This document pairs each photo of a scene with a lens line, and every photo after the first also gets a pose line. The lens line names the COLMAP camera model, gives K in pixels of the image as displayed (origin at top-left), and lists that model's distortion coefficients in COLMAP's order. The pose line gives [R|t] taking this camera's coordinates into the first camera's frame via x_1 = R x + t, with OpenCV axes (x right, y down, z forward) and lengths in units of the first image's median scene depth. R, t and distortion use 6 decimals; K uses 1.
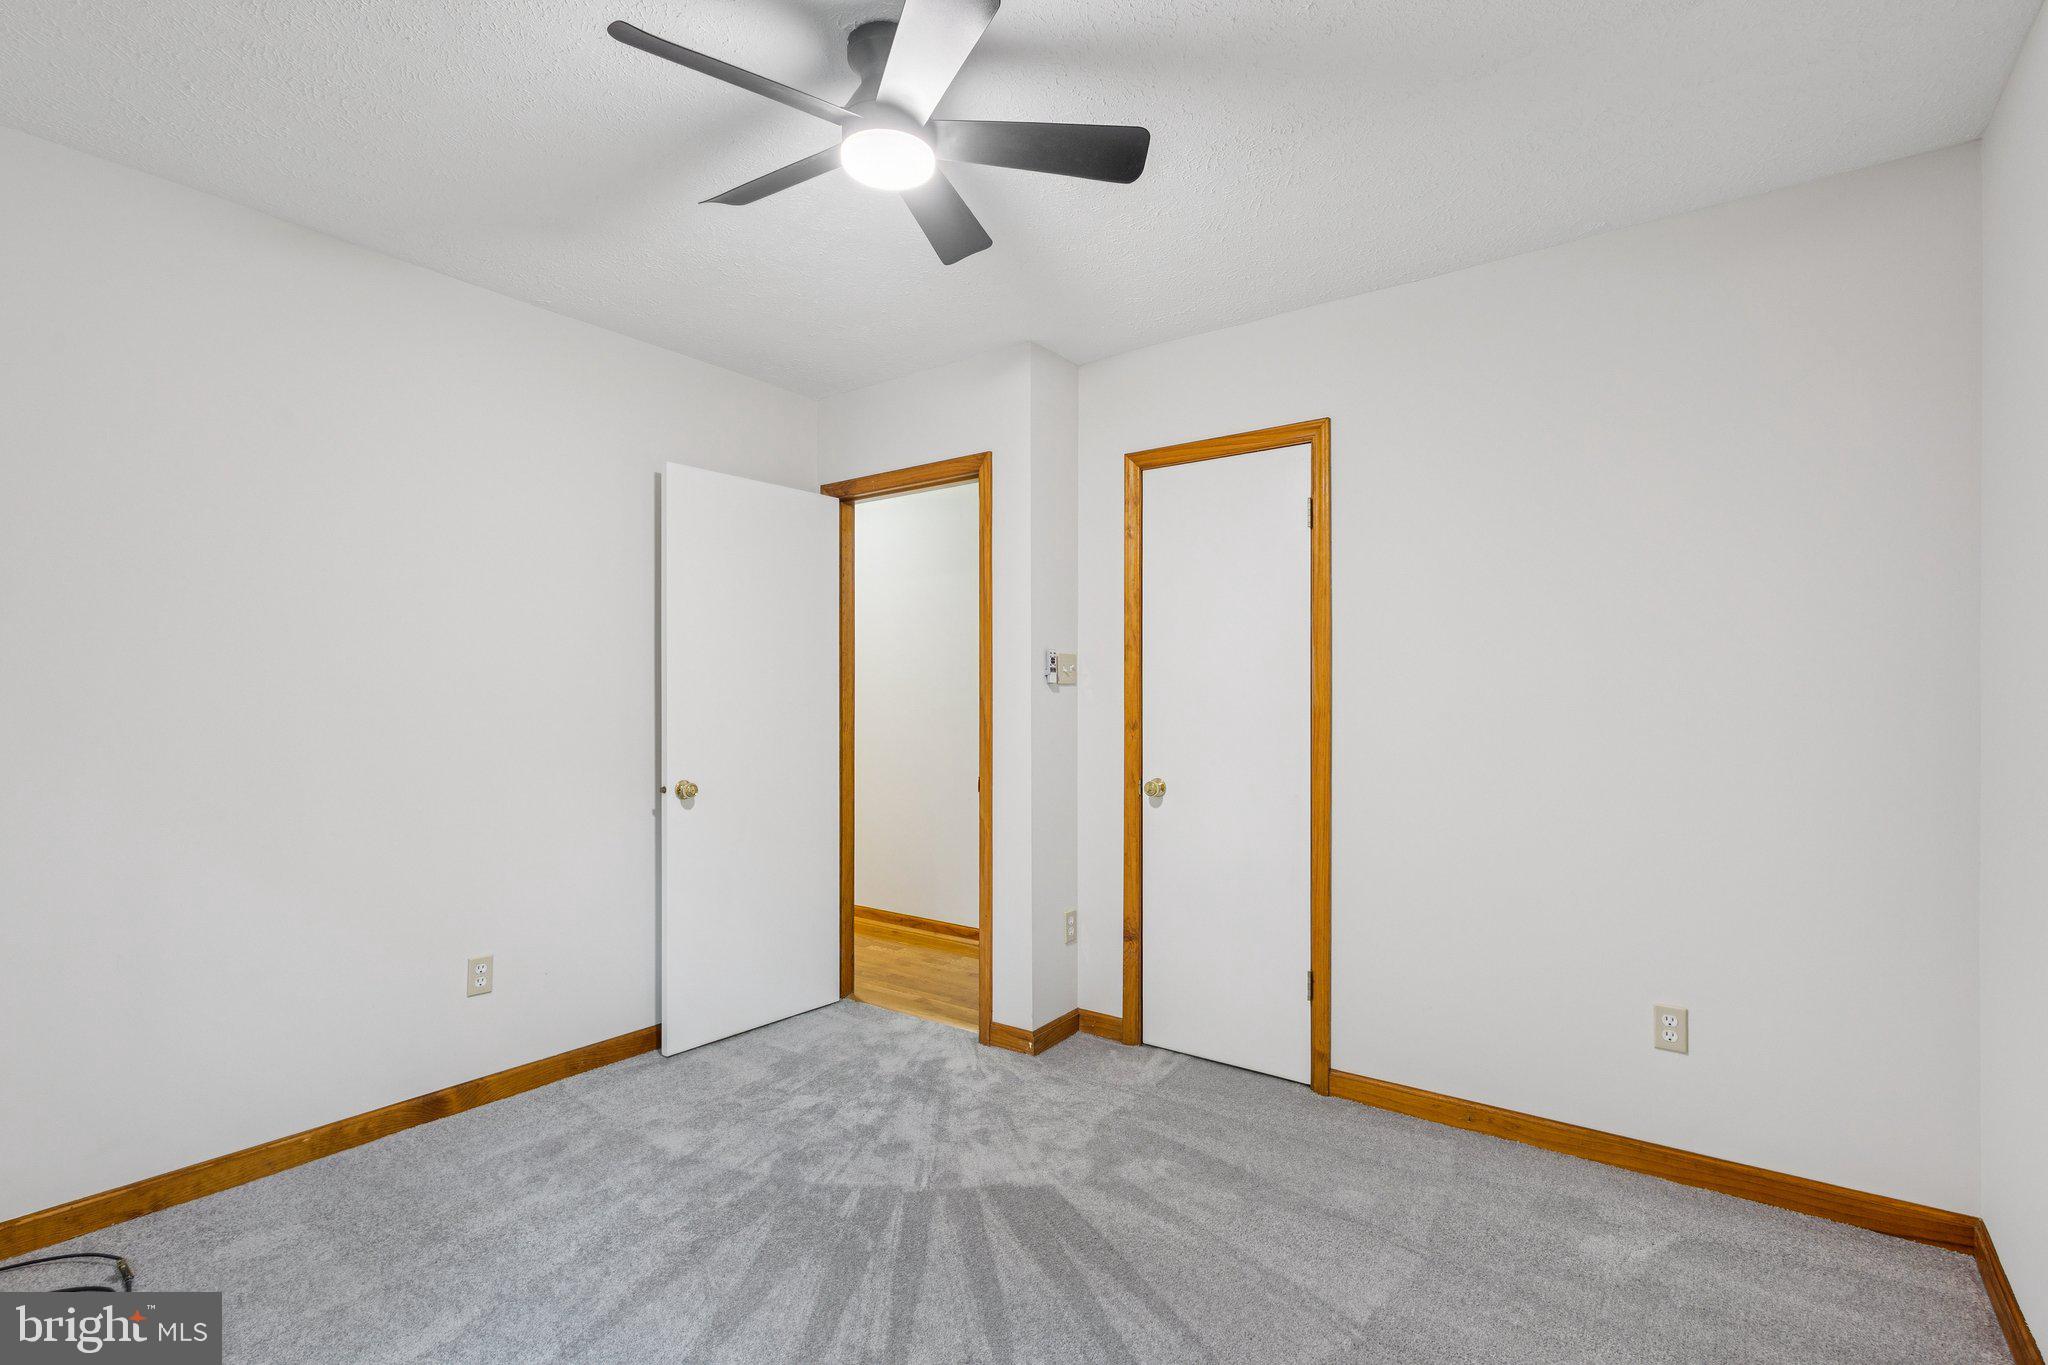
lens RADIAL K [[962.9, 0, 1024.7], [0, 962.9, 699.3], [0, 0, 1]] dist [-0.002216, -0.000298]
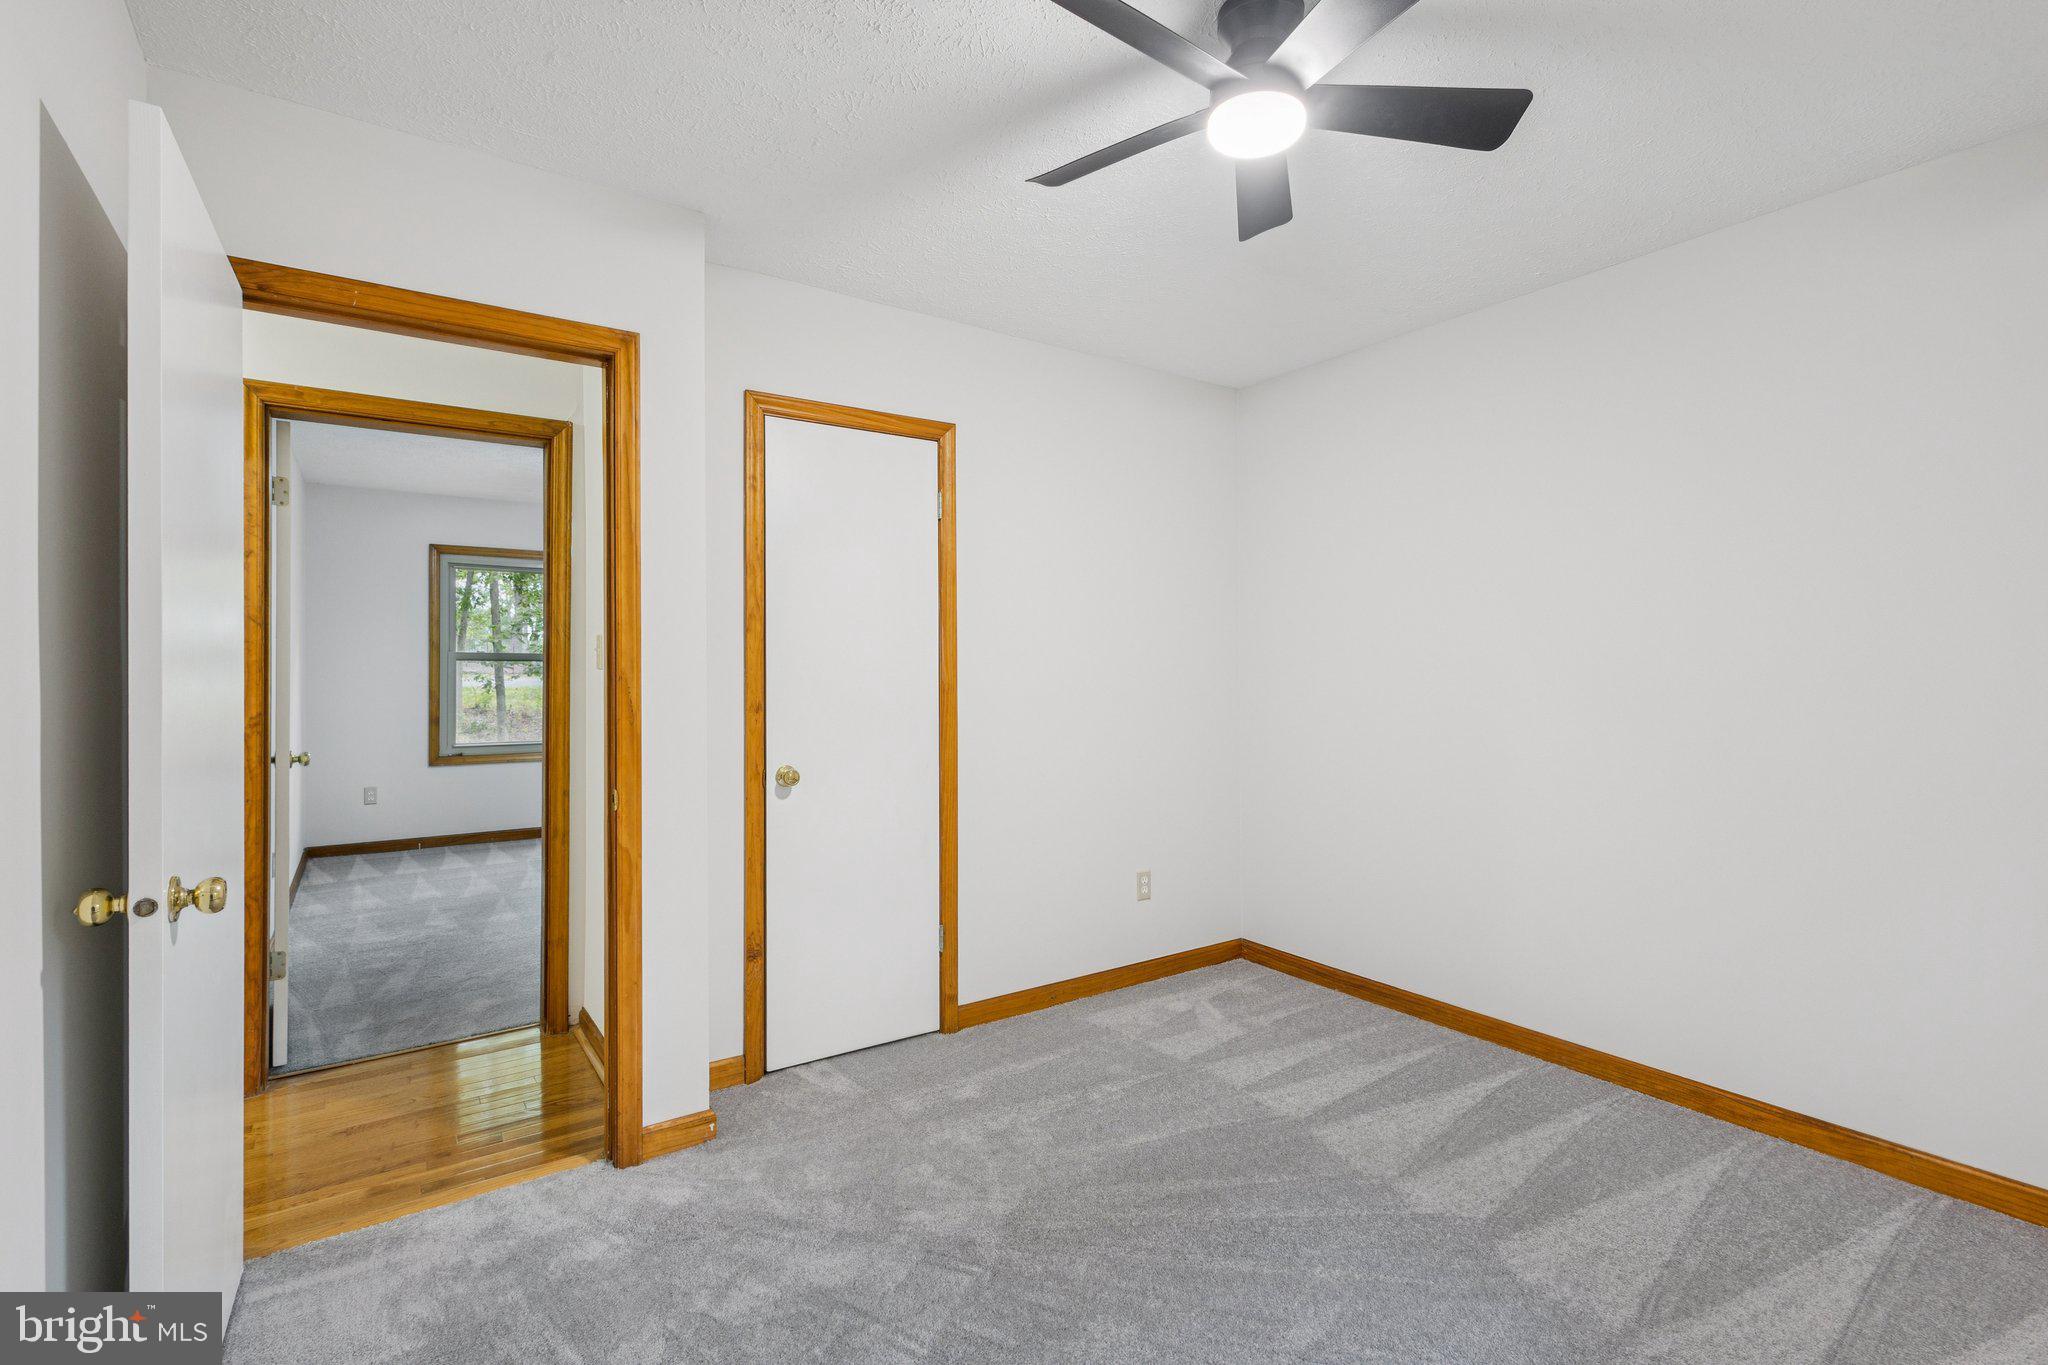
lens RADIAL K [[945.2, 0, 1024.0], [0, 945.2, 682.5], [0, 0, 1]] dist [0.001061, -0.000028]
pose [[0.313355, -0.005369, 0.949621, -0.629243], [0.015485, 0.999880, 0.000543, 0.007986], [-0.949510, 0.014535, 0.313400, 0.519419]]
